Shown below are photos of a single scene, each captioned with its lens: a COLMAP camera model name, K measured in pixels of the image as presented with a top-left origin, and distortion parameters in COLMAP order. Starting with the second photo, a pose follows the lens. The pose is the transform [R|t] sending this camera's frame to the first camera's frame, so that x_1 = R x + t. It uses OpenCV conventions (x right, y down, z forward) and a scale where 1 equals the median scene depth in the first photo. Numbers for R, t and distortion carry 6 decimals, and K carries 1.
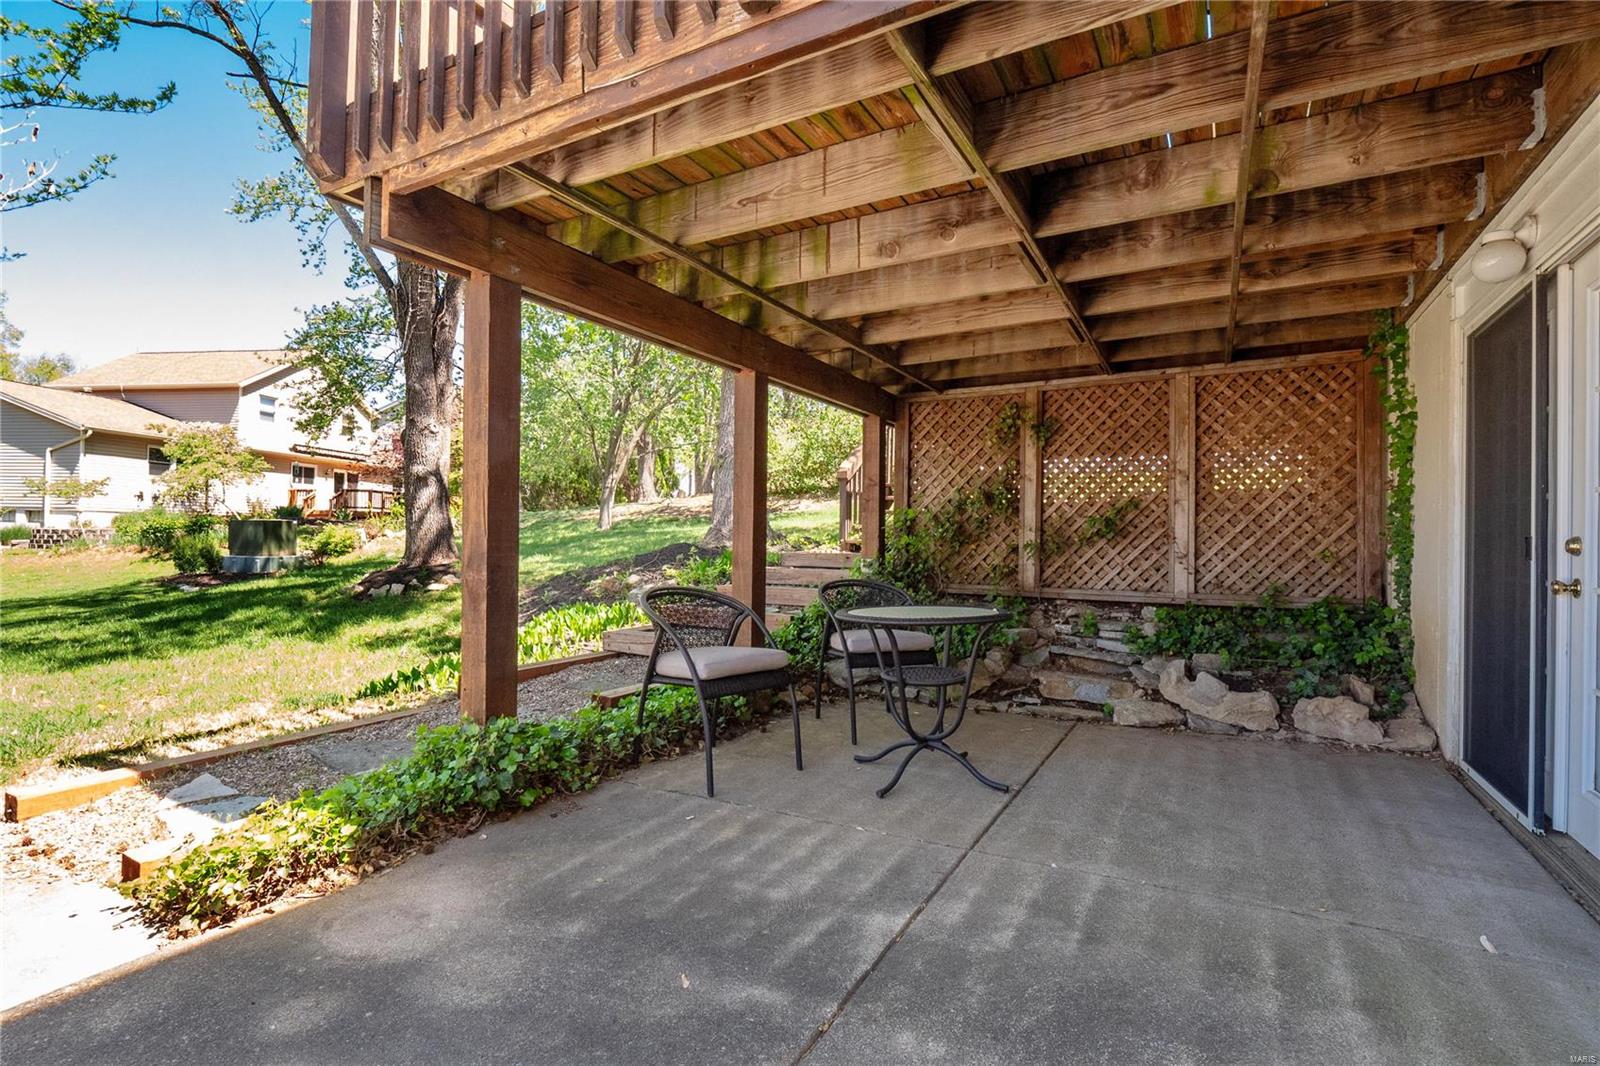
lens RADIAL K [[763.2, 0, 806.4], [0, 763.2, 531.5], [0, 0, 1]] dist [-0.022147, -0.001396]
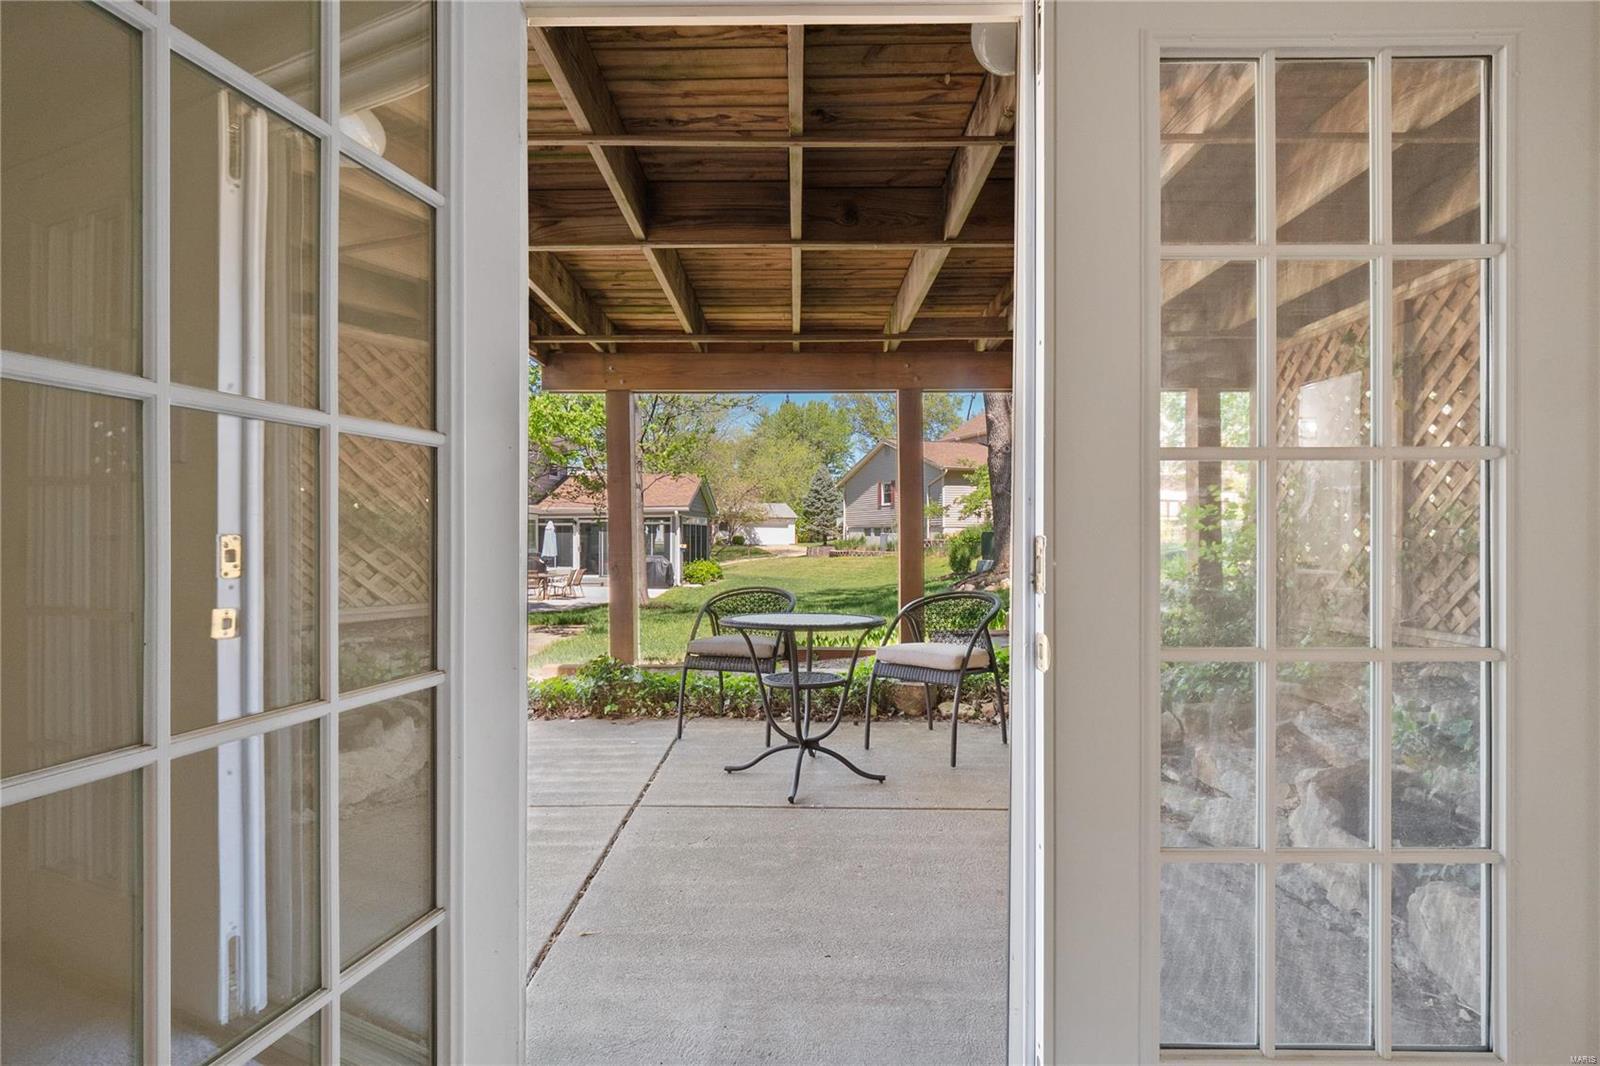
lens RADIAL K [[763.2, 0, 791.0], [0, 763.2, 538.5], [0, 0, 1]] dist [-0.022147, -0.001396]
pose [[0.471962, -0.010954, -0.881551, 1.480162], [0.013388, 0.999897, -0.005256, -0.005189], [0.881517, -0.009321, 0.472059, 0.668721]]
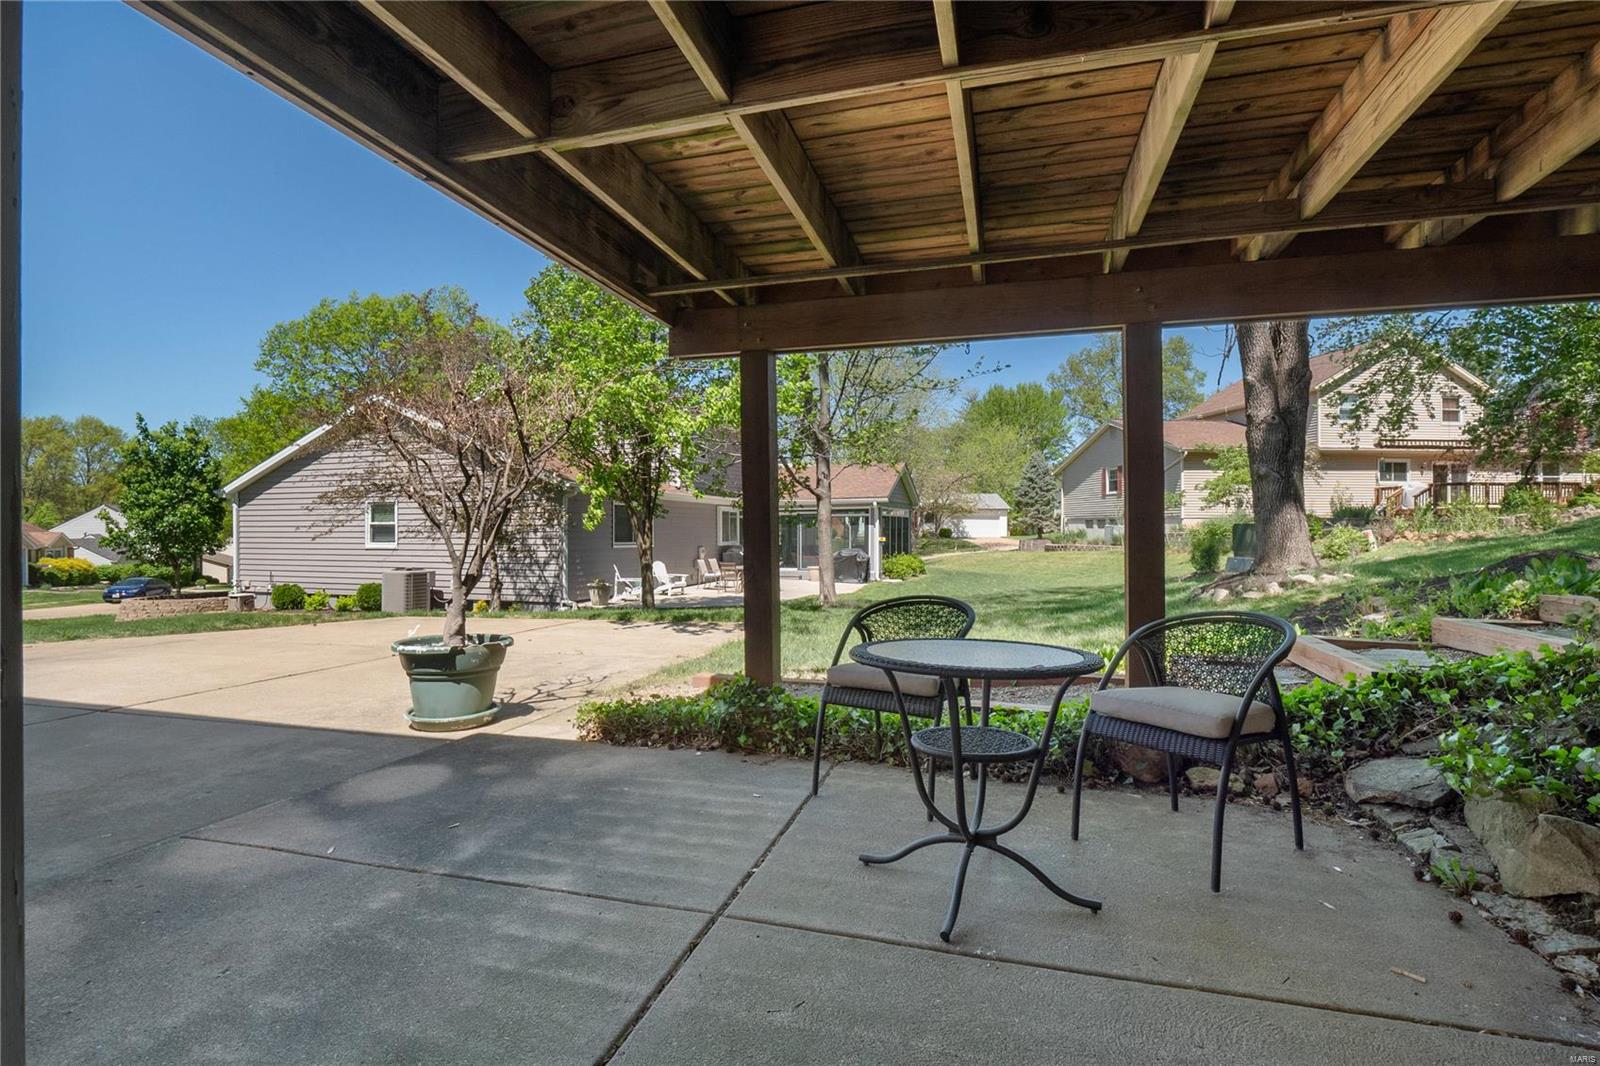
lens RADIAL K [[763.2, 0, 790.0], [0, 763.2, 532.0], [0, 0, 1]] dist [-0.022147, -0.001396]
pose [[0.213477, -0.009477, -0.976902, 1.120430], [0.011271, 0.999910, -0.007238, -0.009474], [0.976883, -0.009465, 0.213565, 0.933088]]
